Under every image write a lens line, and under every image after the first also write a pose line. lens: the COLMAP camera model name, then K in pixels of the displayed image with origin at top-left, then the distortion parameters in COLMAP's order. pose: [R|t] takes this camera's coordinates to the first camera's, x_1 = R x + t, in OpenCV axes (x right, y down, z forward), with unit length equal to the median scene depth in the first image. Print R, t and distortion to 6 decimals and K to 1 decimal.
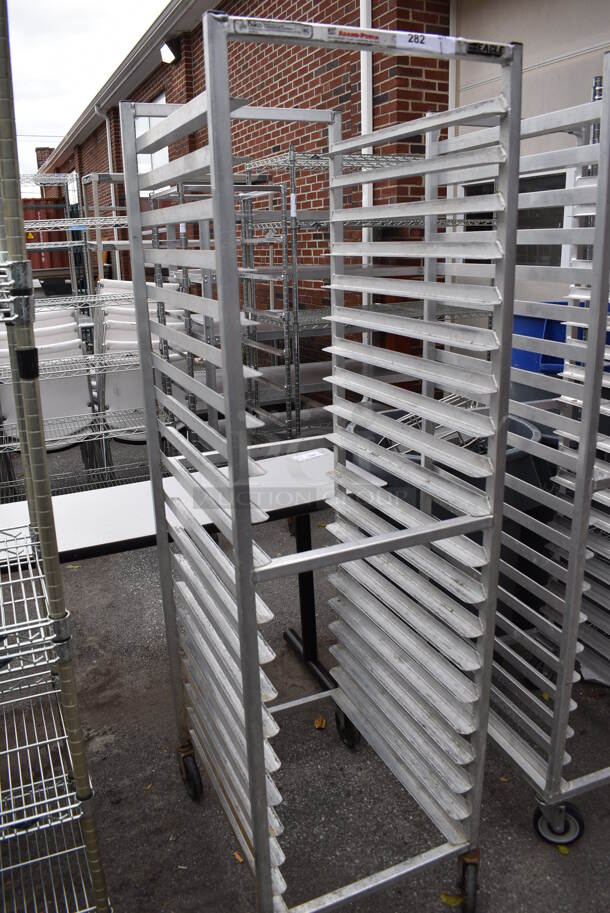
lens RADIAL K [[703.7, 0, 302.0], [0, 703.7, 458.8], [0, 0, 1]] dist [-0.094360, 0.010135]
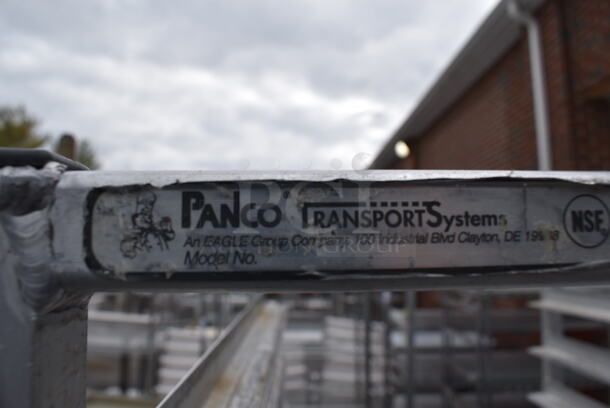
lens RADIAL K [[467.3, 0, 305.0], [0, 467.3, 204.0], [0, 0, 1]] dist [-0.092845, 0.004954]
pose [[0.925006, -0.016071, -0.379614, -0.019745], [-0.137692, 0.917014, -0.374336, -0.326993], [0.354127, 0.398532, 0.846030, 0.493668]]
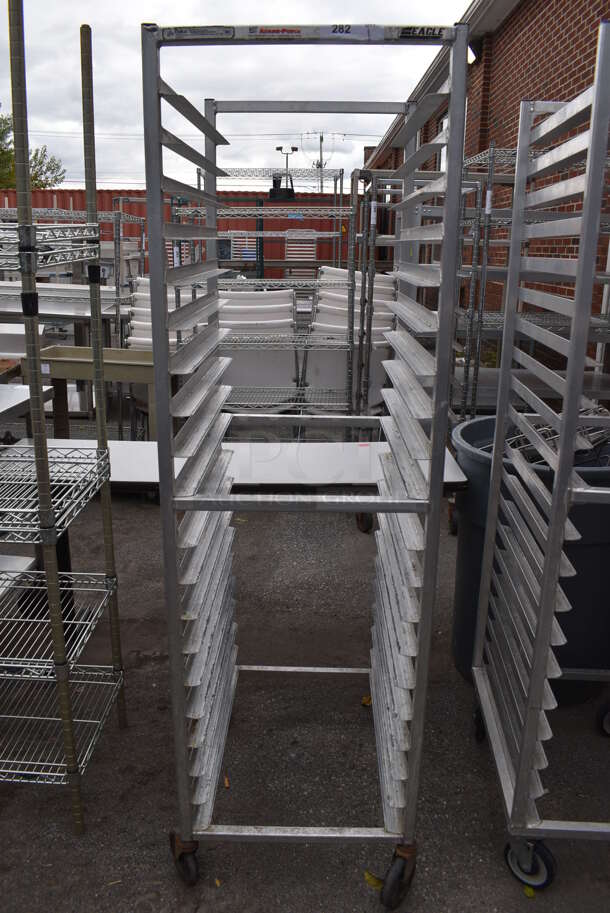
lens RADIAL K [[703.7, 0, 302.0], [0, 703.7, 458.8], [0, 0, 1]] dist [-0.094360, 0.010135]
pose [[0.904607, 0.160719, -0.394785, 0.383987], [-0.161516, 0.986368, 0.031460, 0.015525], [0.394459, 0.035305, 0.918235, 0.009831]]
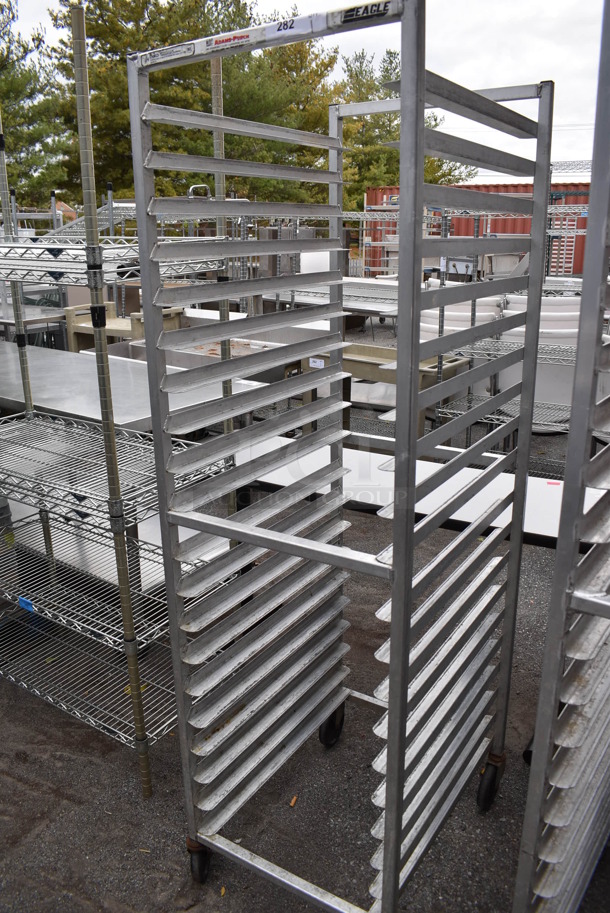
lens RADIAL K [[703.7, 0, 302.0], [0, 703.7, 458.8], [0, 0, 1]] dist [-0.094360, 0.010135]
pose [[0.547891, 0.271519, -0.791260, 0.656858], [-0.253444, 0.955284, 0.152312, -0.111954], [0.797234, 0.117090, 0.592207, 0.312750]]
